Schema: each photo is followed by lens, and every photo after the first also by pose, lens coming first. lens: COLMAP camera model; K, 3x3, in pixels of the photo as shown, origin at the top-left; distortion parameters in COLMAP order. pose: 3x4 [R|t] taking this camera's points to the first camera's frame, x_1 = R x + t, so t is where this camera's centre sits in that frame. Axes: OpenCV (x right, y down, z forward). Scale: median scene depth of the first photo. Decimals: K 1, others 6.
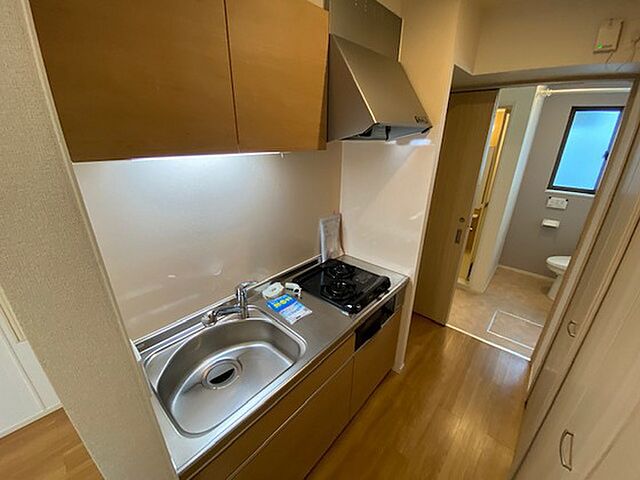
lens RADIAL K [[264.2, 0, 317.7], [0, 264.2, 239.4], [0, 0, 1]] dist [0.009021, -0.014675]
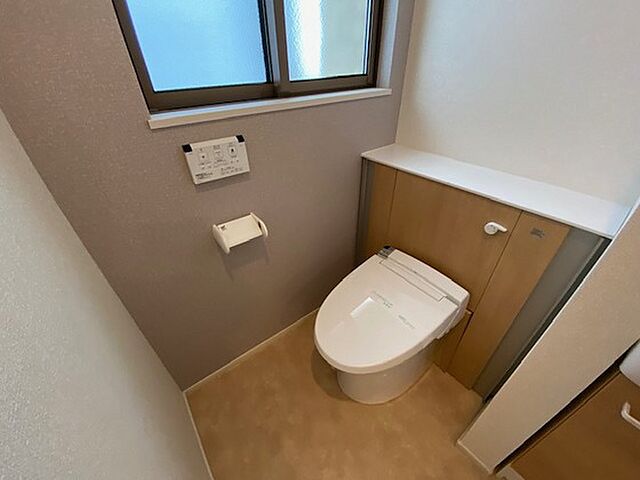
lens RADIAL K [[264.2, 0, 317.7], [0, 264.2, 239.4], [0, 0, 1]] dist [0.009021, -0.014675]
pose [[0.186035, -0.574747, 0.796905, 0.665297], [0.382783, 0.789377, 0.479959, -0.161046], [-0.904913, 0.215753, 0.366855, 0.820679]]
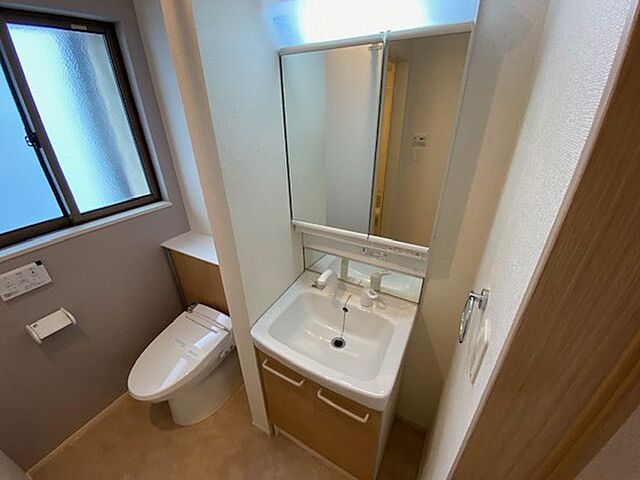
lens RADIAL K [[264.2, 0, 317.7], [0, 264.2, 239.4], [0, 0, 1]] dist [0.009021, -0.014675]
pose [[-0.218229, -0.436196, 0.872988, 0.509402], [0.379709, 0.786108, 0.487705, -0.202303], [-0.898998, 0.437913, -0.005924, 0.586481]]
